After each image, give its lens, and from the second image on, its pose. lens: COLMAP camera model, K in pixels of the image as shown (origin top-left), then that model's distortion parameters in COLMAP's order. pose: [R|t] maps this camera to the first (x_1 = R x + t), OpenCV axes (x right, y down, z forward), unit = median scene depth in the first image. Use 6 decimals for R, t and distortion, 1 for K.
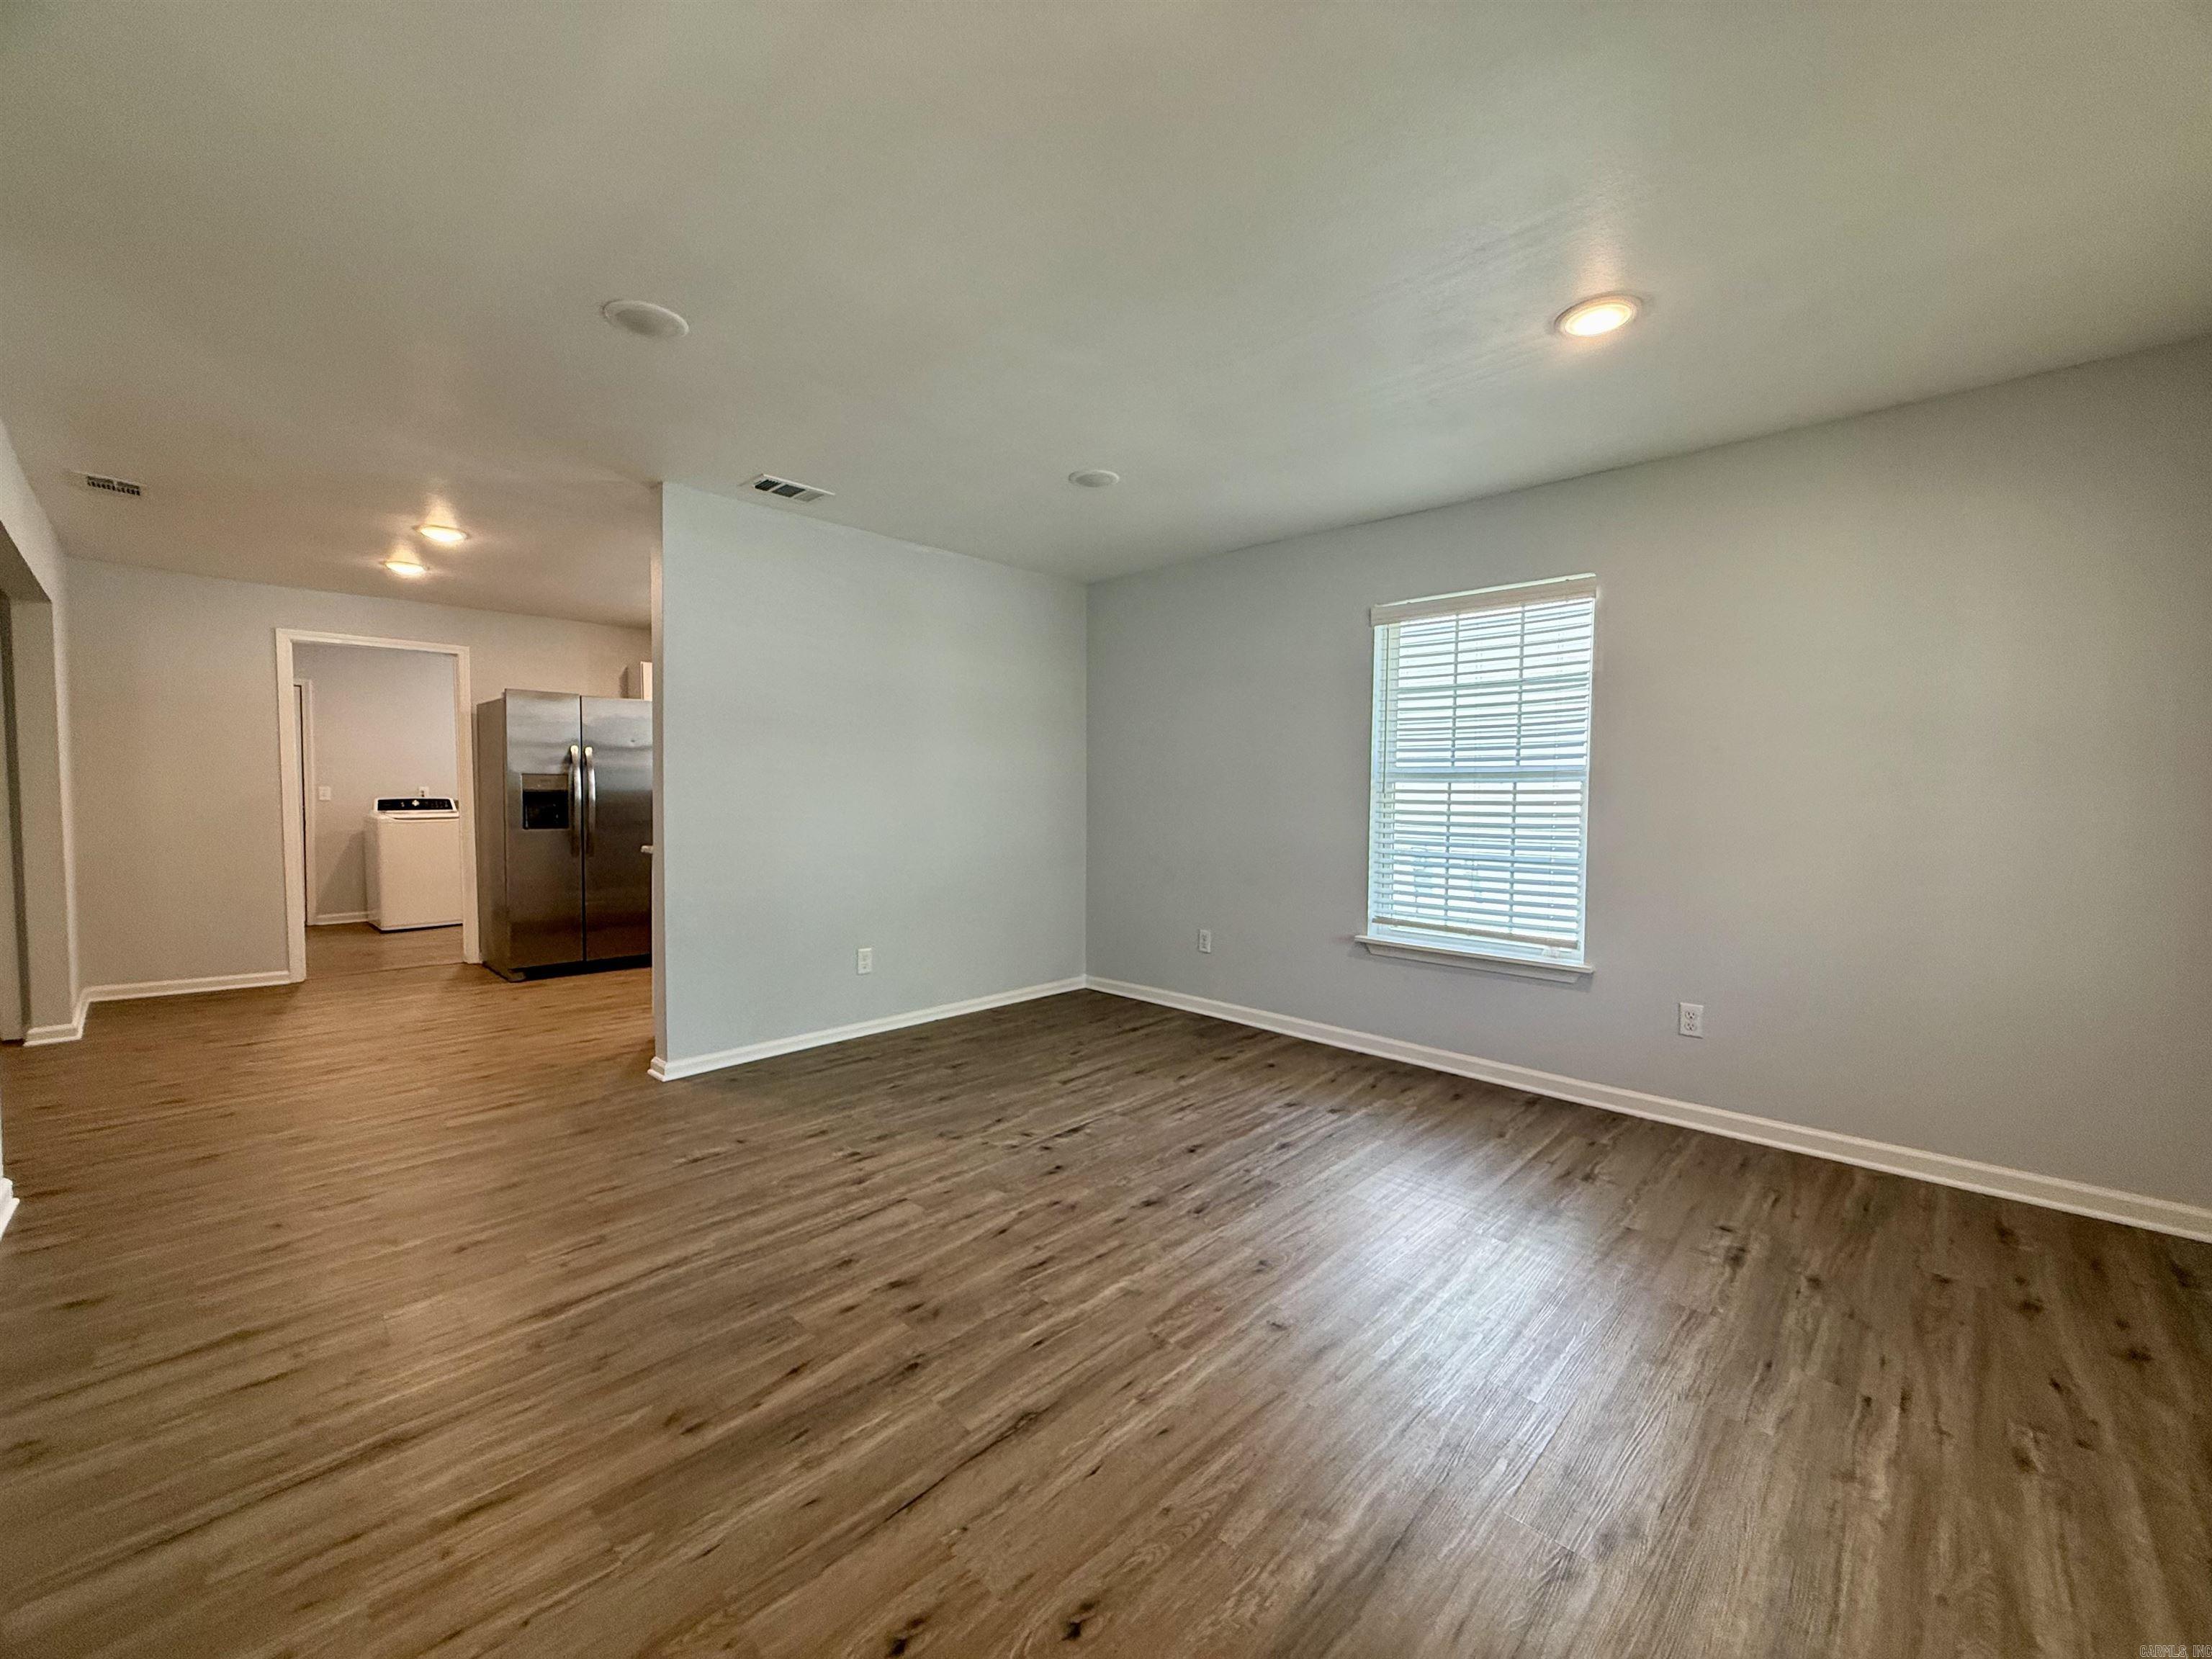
lens RADIAL K [[879.8, 0, 1095.7], [0, 879.8, 834.3], [0, 0, 1]] dist [-0.000023, 0.000153]
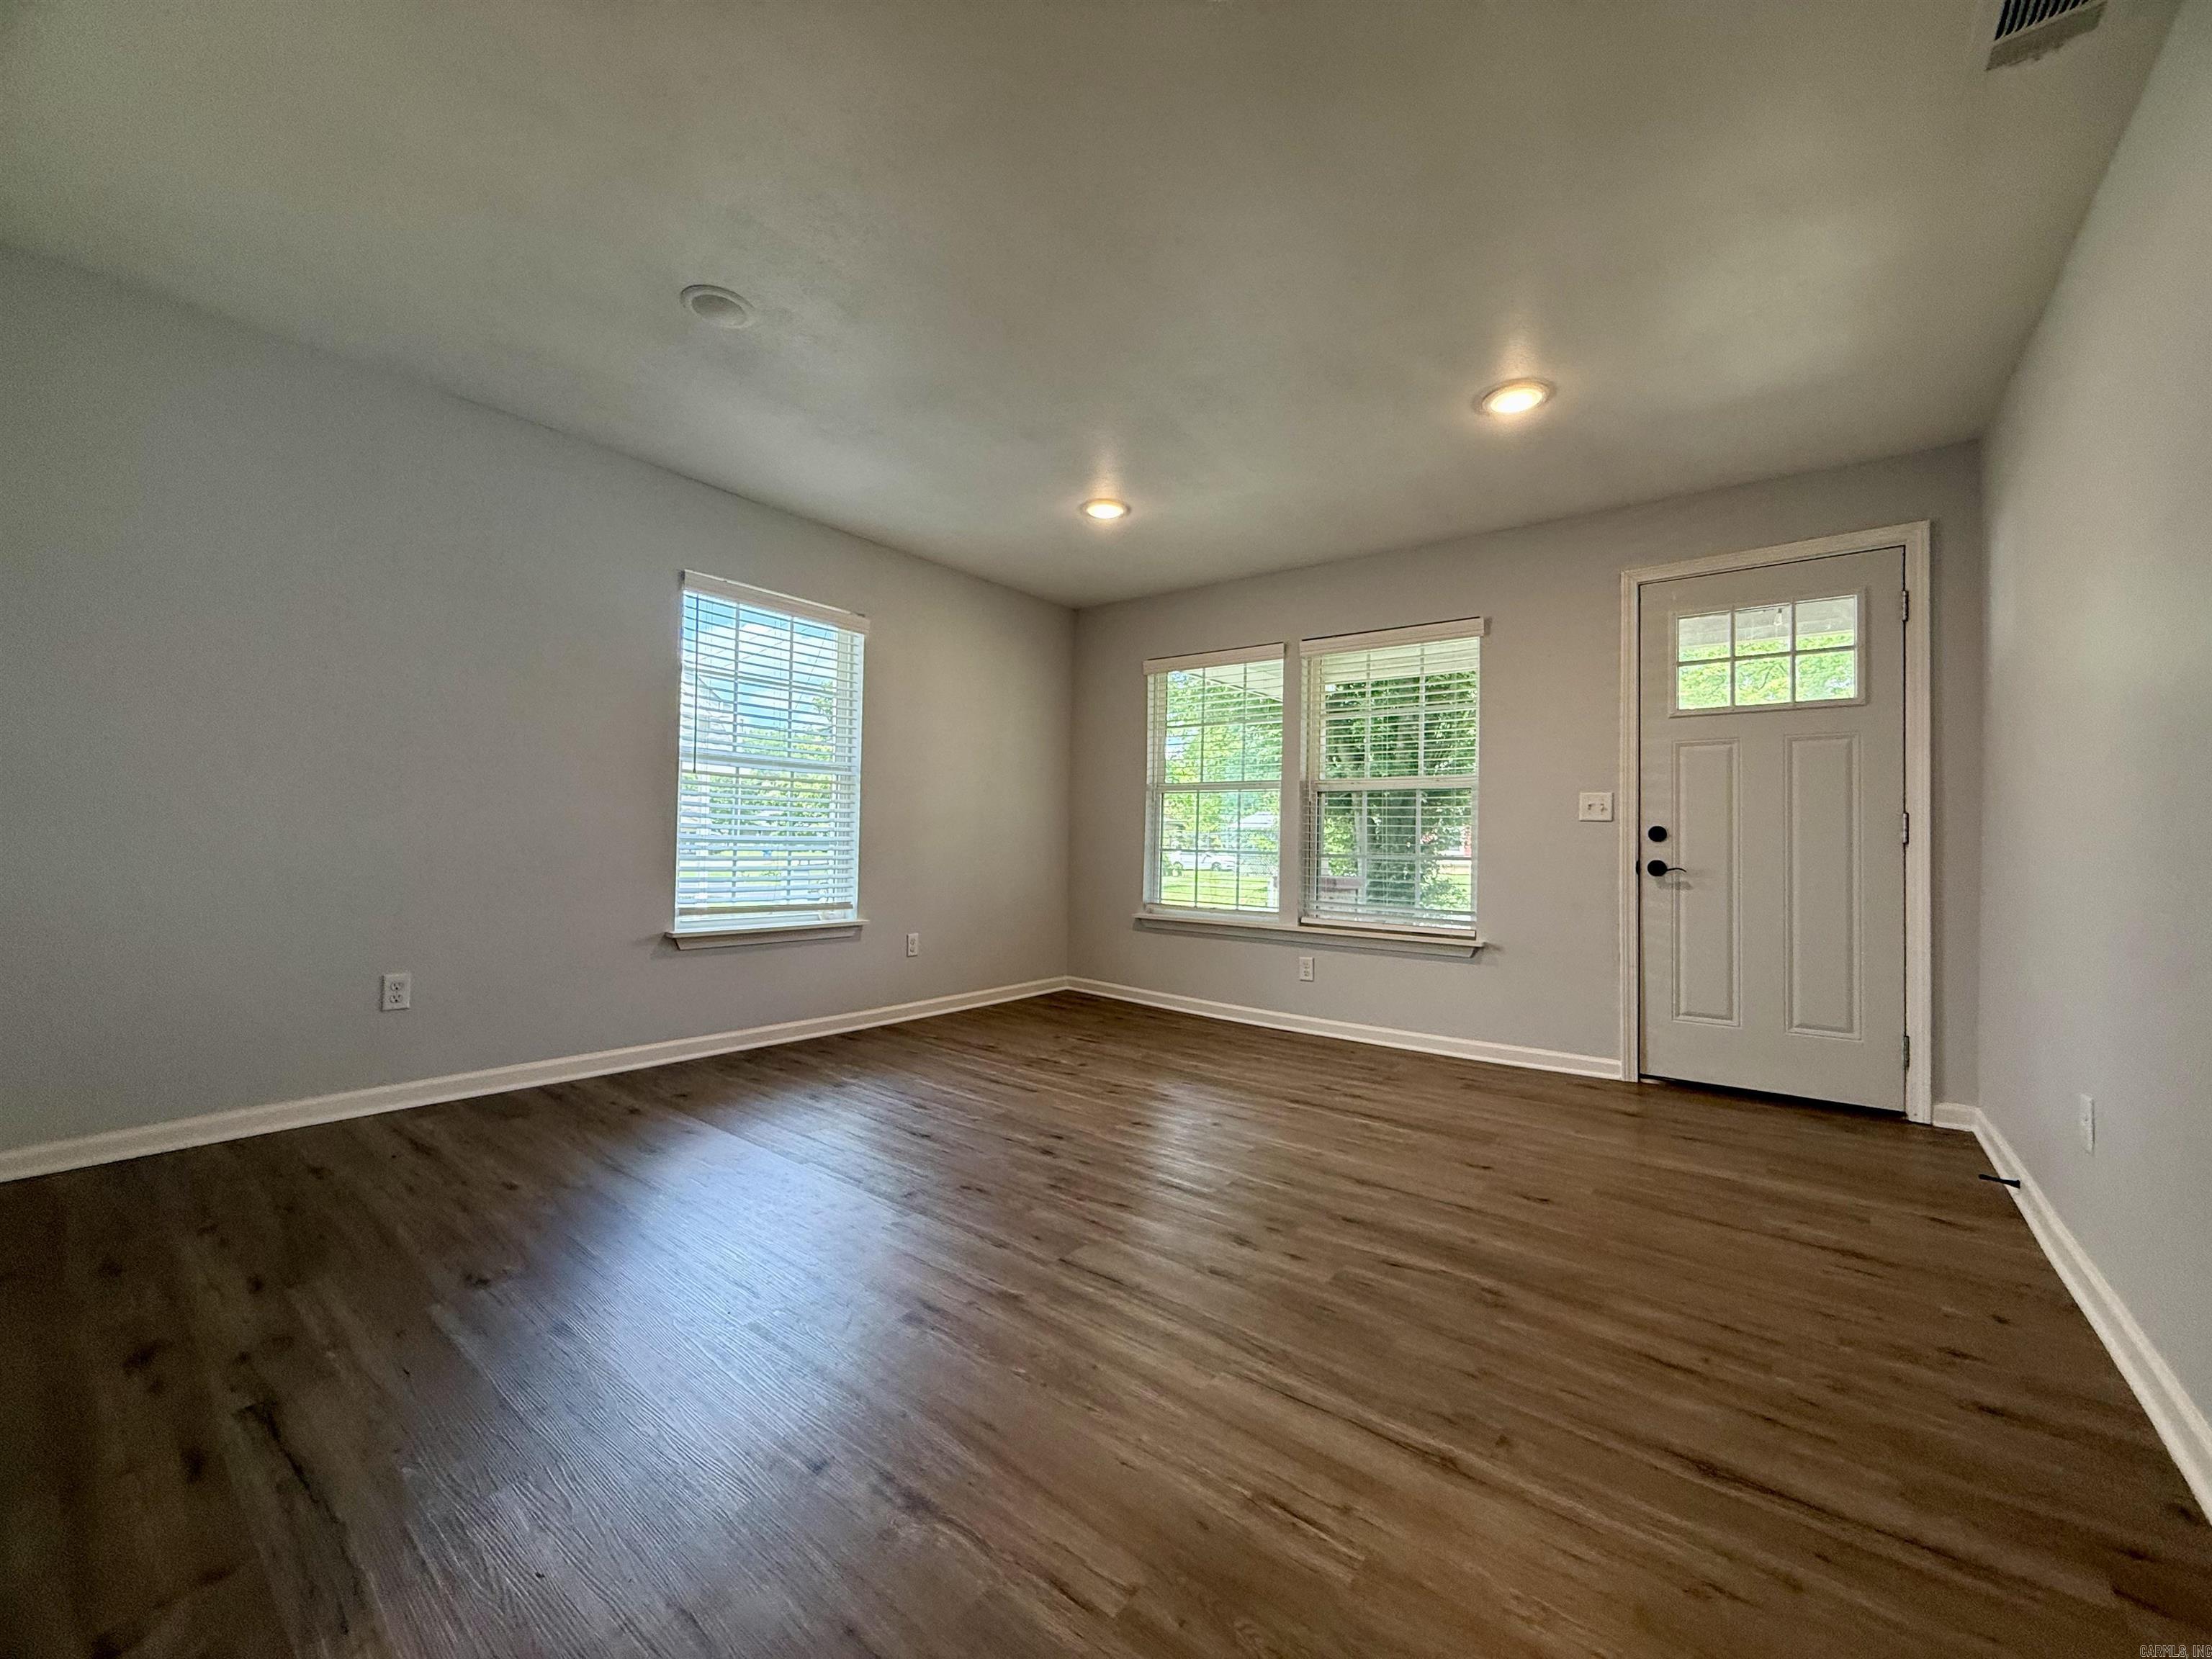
lens RADIAL K [[879.8, 0, 1108.7], [0, 879.8, 820.7], [0, 0, 1]] dist [-0.000023, 0.000153]
pose [[-0.107928, 0.013516, 0.994067, -0.741629], [0.022860, 0.999677, -0.011110, 0.028404], [-0.993896, 0.021525, -0.108202, 0.769525]]
